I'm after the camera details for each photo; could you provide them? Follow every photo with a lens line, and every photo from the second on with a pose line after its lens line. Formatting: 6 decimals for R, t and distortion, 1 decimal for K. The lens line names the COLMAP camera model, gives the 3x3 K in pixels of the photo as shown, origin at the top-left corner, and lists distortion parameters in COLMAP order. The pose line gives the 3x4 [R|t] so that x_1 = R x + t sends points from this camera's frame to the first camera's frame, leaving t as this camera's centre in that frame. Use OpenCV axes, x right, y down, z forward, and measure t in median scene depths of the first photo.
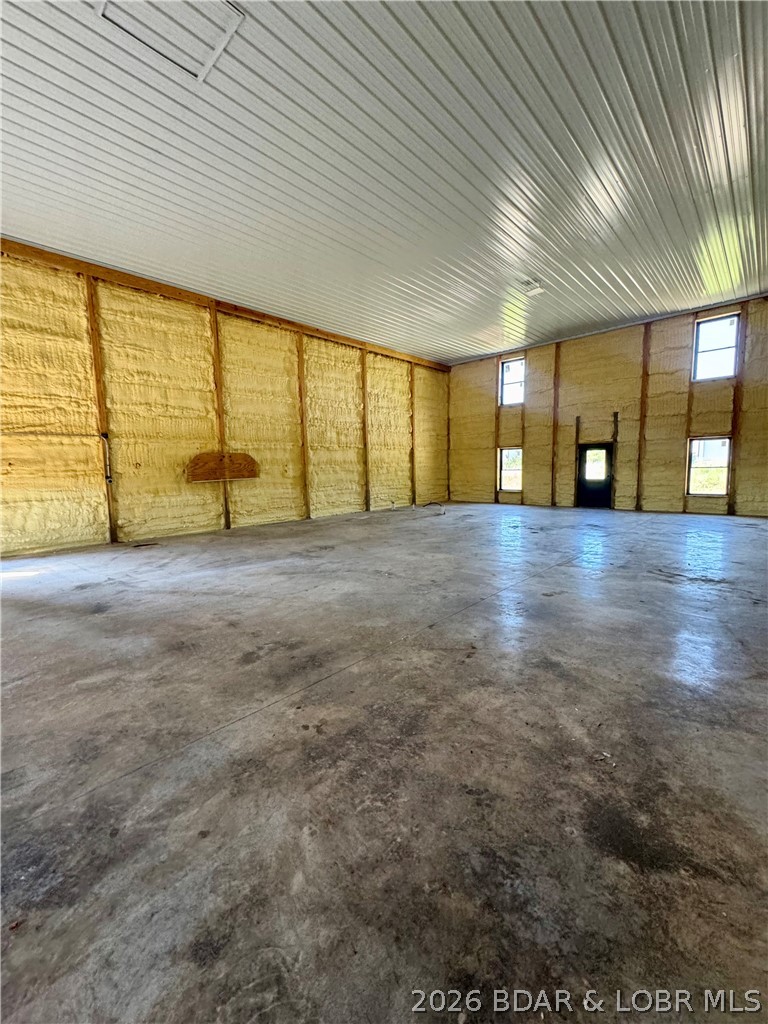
lens RADIAL K [[409.1, 0, 384.1], [0, 409.1, 511.5], [0, 0, 1]] dist [-0.003104, 0.000416]
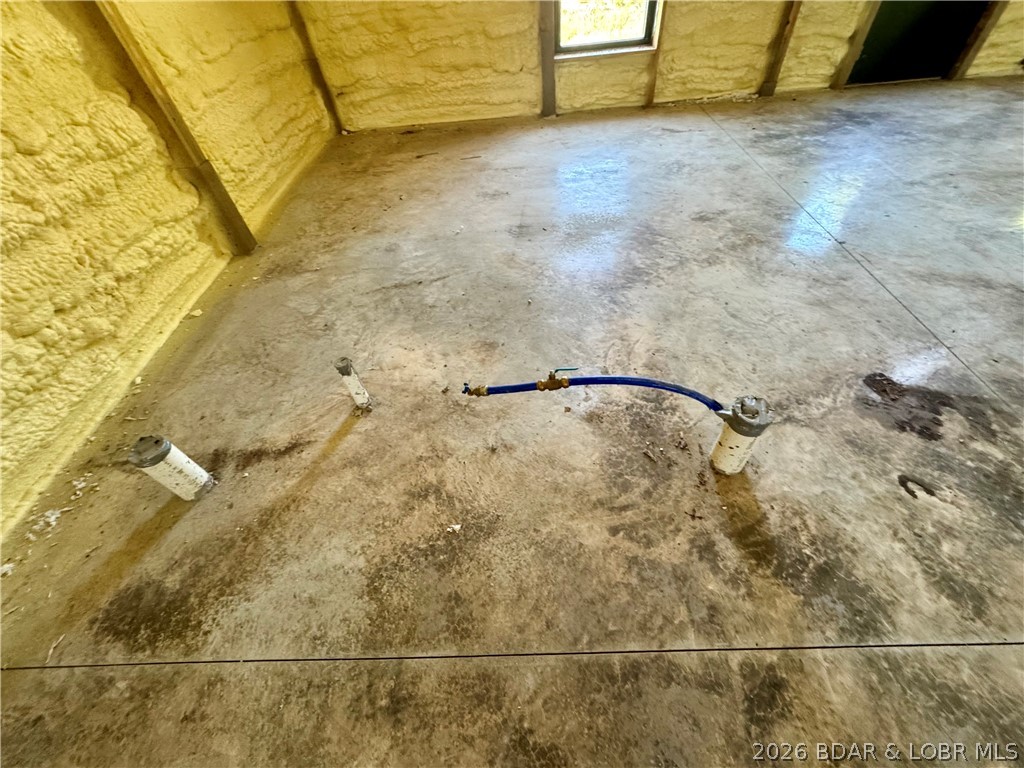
lens RADIAL K [[409.1, 0, 510.4], [0, 409.1, 387.3], [0, 0, 1]] dist [-0.003104, 0.000416]
pose [[0.731222, -0.541427, 0.414934, 0.068365], [0.137550, 0.712821, 0.687726, -0.114344], [-0.668127, -0.445806, 0.595704, 1.083258]]
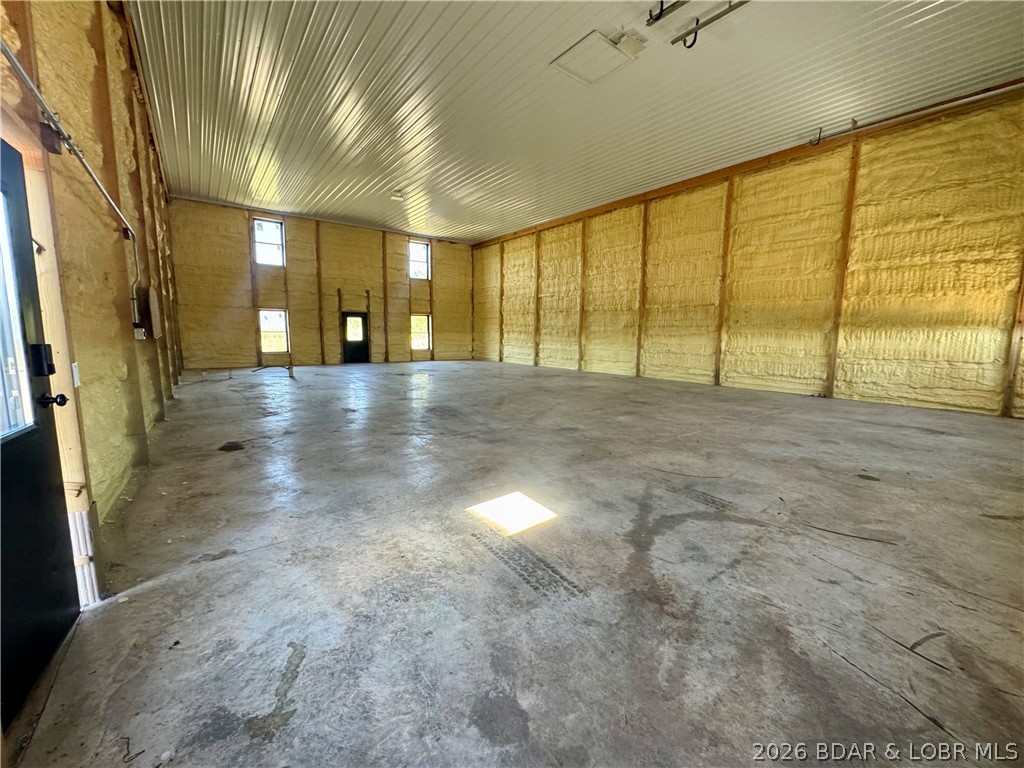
lens RADIAL K [[409.1, 0, 512.0], [0, 409.1, 383.7], [0, 0, 1]] dist [-0.003104, 0.000416]
pose [[0.166908, -0.101303, 0.980755, -0.783221], [0.091857, 0.991979, 0.086830, -0.012965], [-0.981684, 0.075596, 0.174874, 0.366035]]
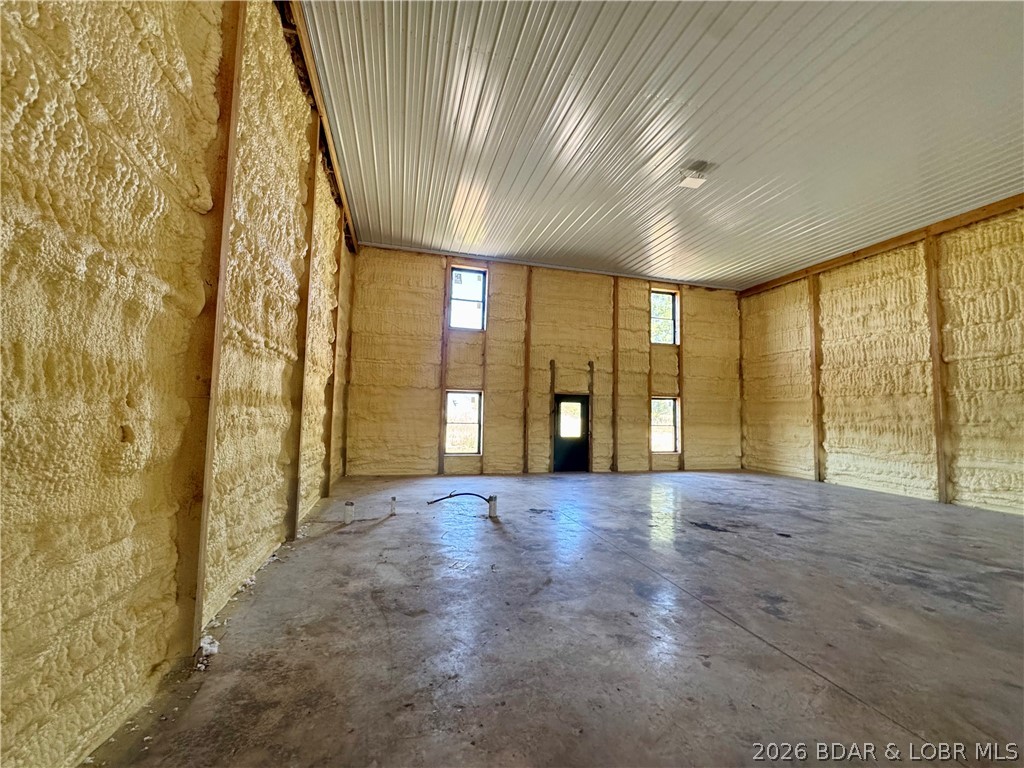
lens RADIAL K [[409.1, 0, 513.0], [0, 409.1, 383.2], [0, 0, 1]] dist [-0.003104, 0.000416]
pose [[0.518107, 0.093224, 0.850220, -0.306168], [0.060226, 0.987599, -0.144987, -0.086886], [-0.853193, 0.126325, 0.506067, 0.787576]]
